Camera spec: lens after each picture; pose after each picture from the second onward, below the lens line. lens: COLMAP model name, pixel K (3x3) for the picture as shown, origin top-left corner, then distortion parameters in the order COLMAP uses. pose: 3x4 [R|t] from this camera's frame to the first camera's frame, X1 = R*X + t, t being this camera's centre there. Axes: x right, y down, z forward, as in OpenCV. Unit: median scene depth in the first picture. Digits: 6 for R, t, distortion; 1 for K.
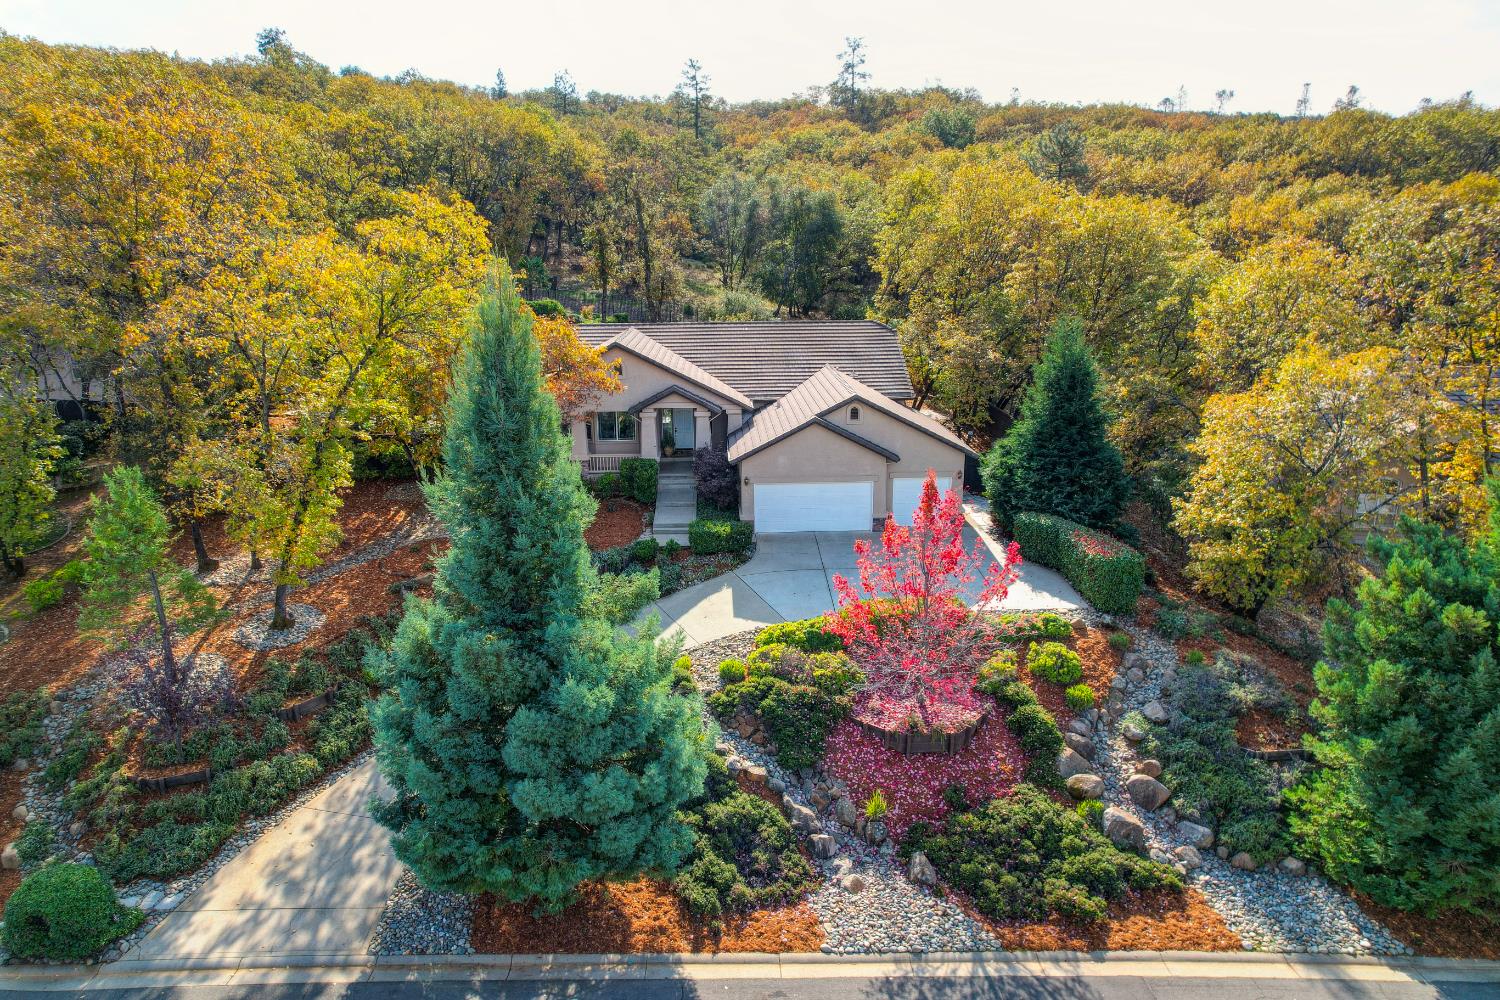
lens RADIAL K [[893.8, 0, 750.0], [0, 893.8, 500.0], [0, 0, 1]] dist [-0.000925, -0.000033]
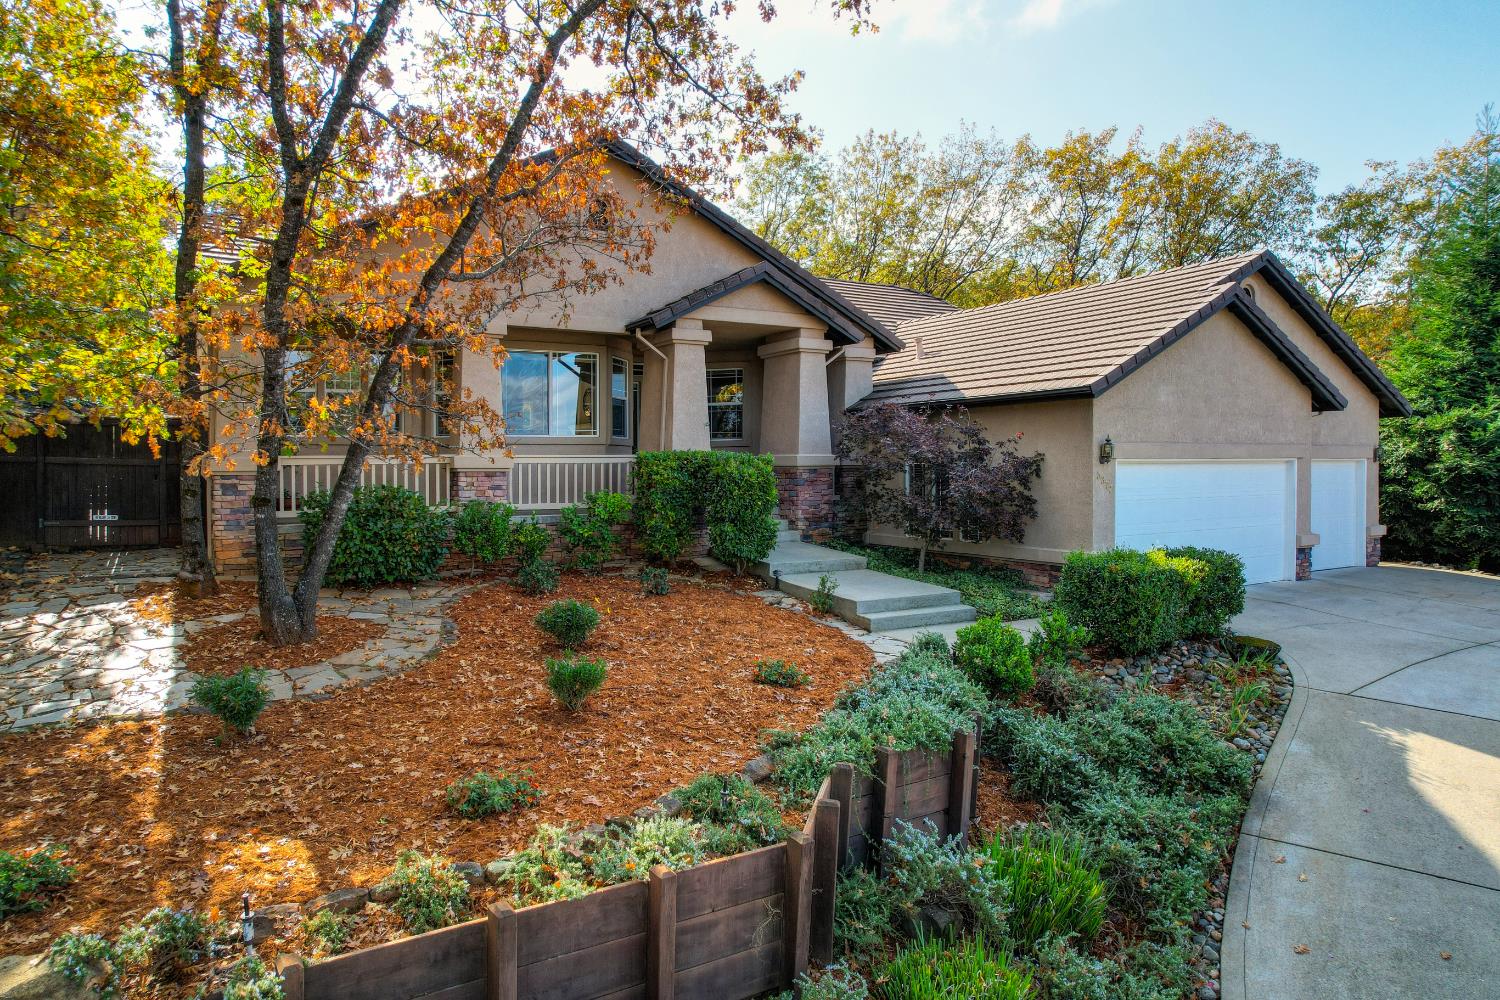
lens RADIAL K [[945.5, 0, 743.8], [0, 945.5, 458.6], [0, 0, 1]] dist [-0.035959, -0.000593]
pose [[0.870534, 0.012561, 0.491947, -0.310447], [0.123081, 0.962345, -0.242372, 0.054468], [-0.476467, 0.271542, 0.836208, 0.739646]]
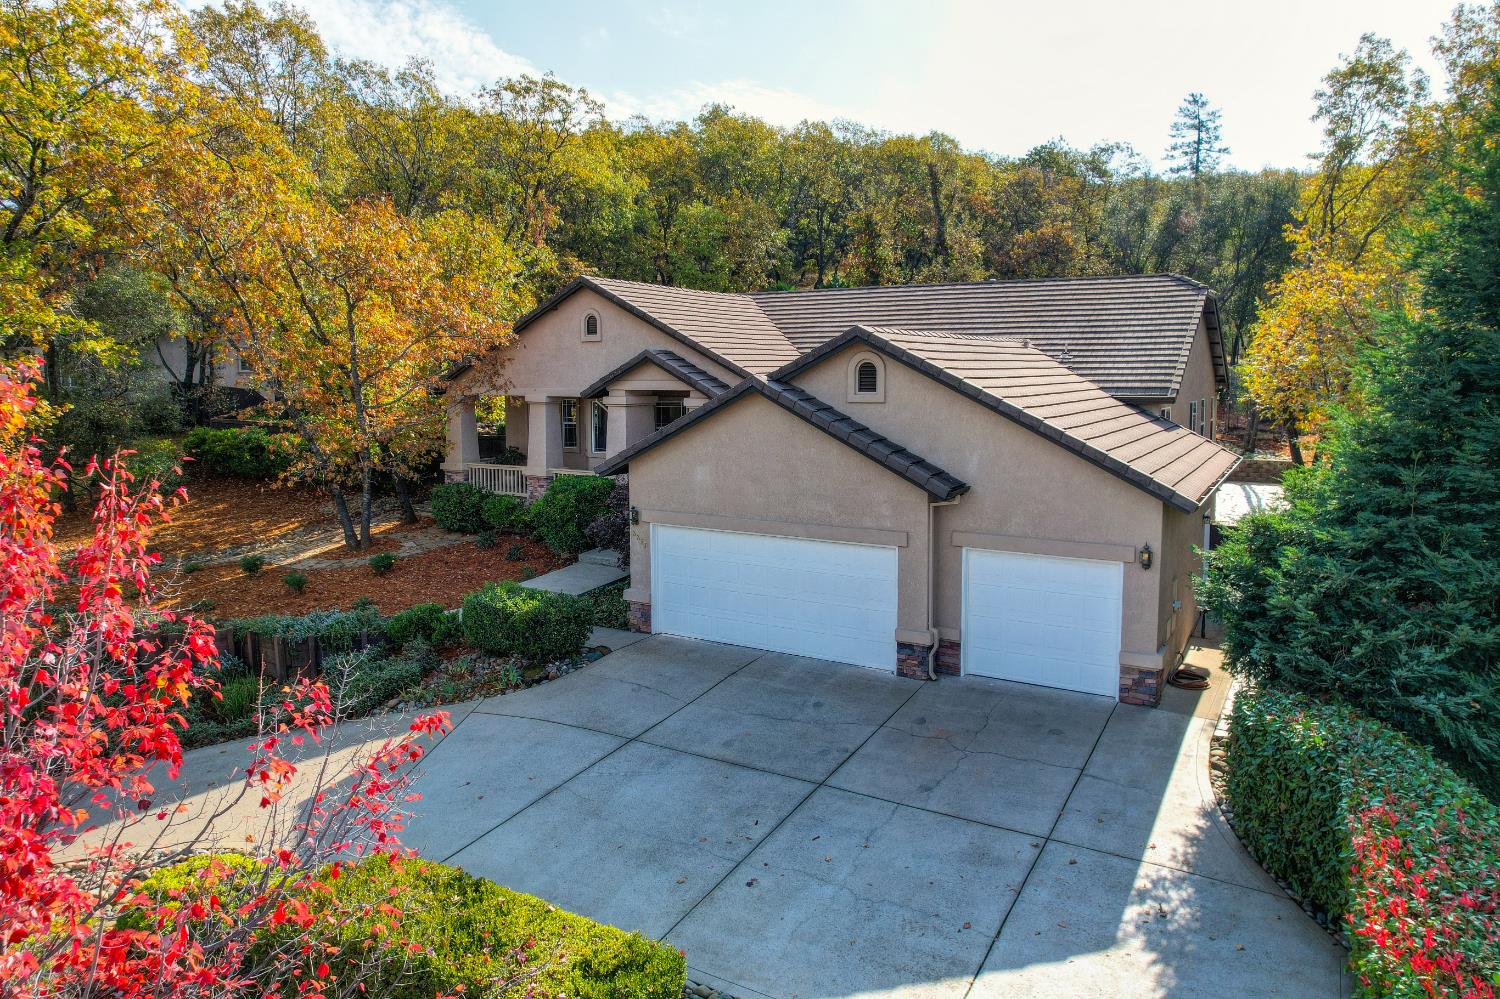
lens RADIAL K [[945.5, 0, 743.8], [0, 945.5, 458.1], [0, 0, 1]] dist [-0.035959, -0.000593]
pose [[0.842140, 0.056180, -0.536325, 0.299527], [-0.144286, 0.981772, -0.123718, 0.002036], [0.519598, 0.181572, 0.834895, 0.601034]]
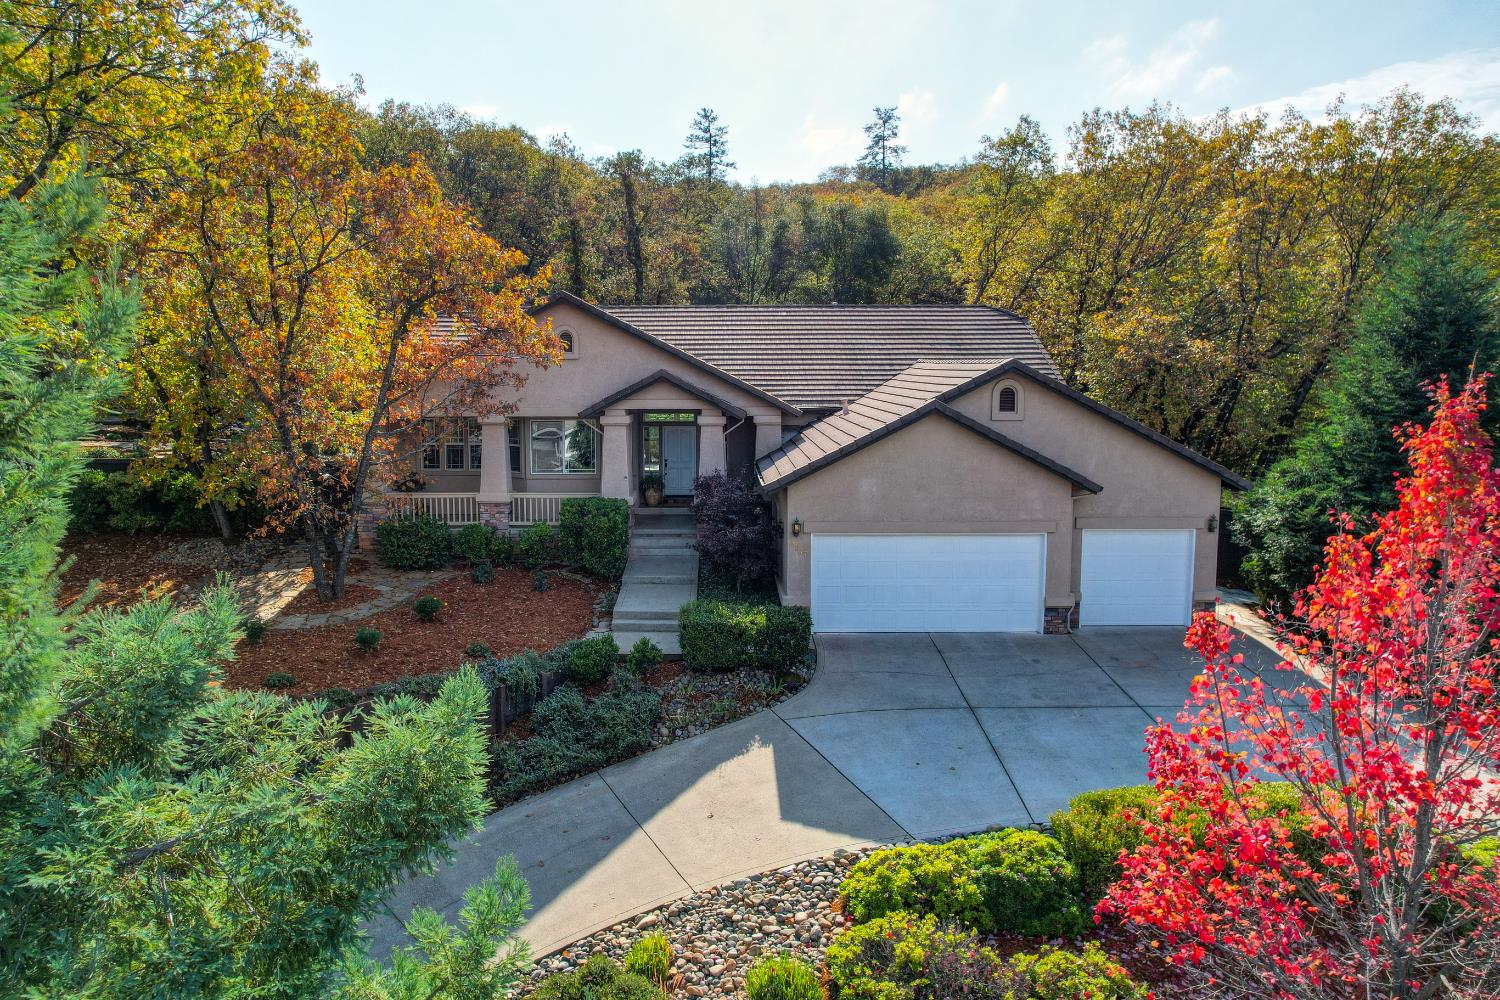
lens RADIAL K [[1002.9, 0, 705.6], [0, 1002.9, 469.4], [0, 0, 1]] dist [-0.047526, -0.000666]
pose [[0.998268, 0.010273, -0.057924, -0.022250], [-0.019239, 0.987501, -0.156434, 0.035203], [0.055592, 0.157278, 0.985988, 0.421864]]
